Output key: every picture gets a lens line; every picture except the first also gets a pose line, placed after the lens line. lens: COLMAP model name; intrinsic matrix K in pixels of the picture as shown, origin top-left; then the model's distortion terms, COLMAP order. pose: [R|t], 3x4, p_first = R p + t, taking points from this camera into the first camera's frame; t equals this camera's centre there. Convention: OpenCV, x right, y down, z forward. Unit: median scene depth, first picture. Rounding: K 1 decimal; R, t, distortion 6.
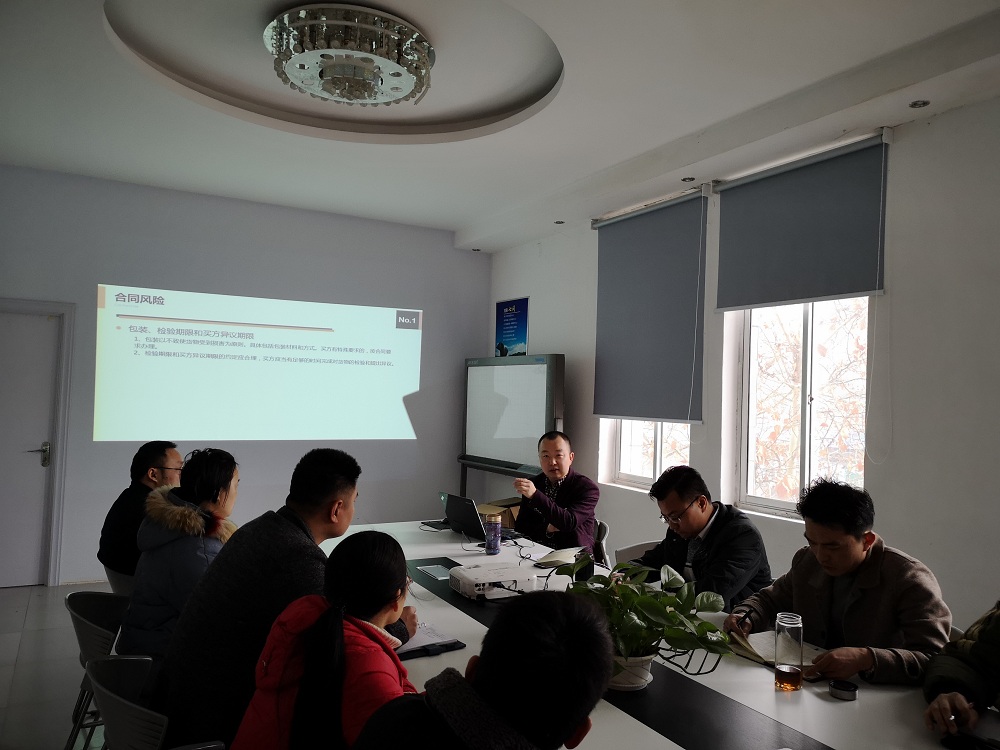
lens RADIAL K [[771.4, 0, 500.0], [0, 771.4, 375.0], [0, 0, 1]] dist [0.026709, -0.004416]
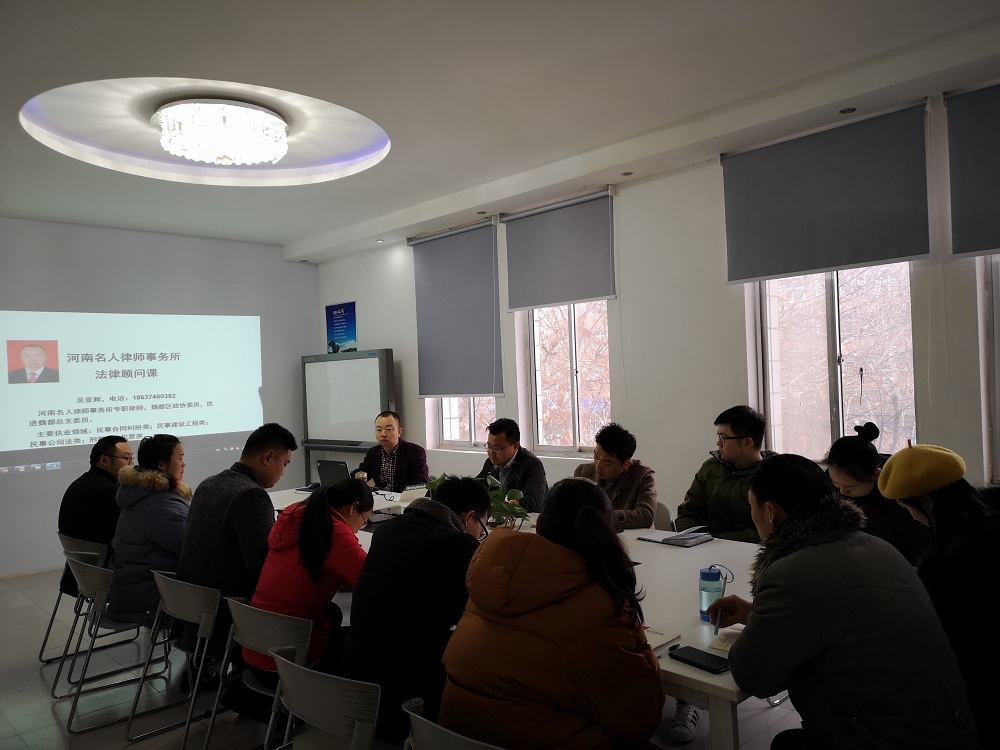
lens RADIAL K [[771.4, 0, 500.0], [0, 771.4, 375.0], [0, 0, 1]] dist [0.026709, -0.004416]
pose [[0.966298, -0.065318, 0.249002, -0.060561], [0.061019, 0.997825, 0.024955, -0.005216], [-0.250091, -0.008920, 0.968181, -0.239089]]
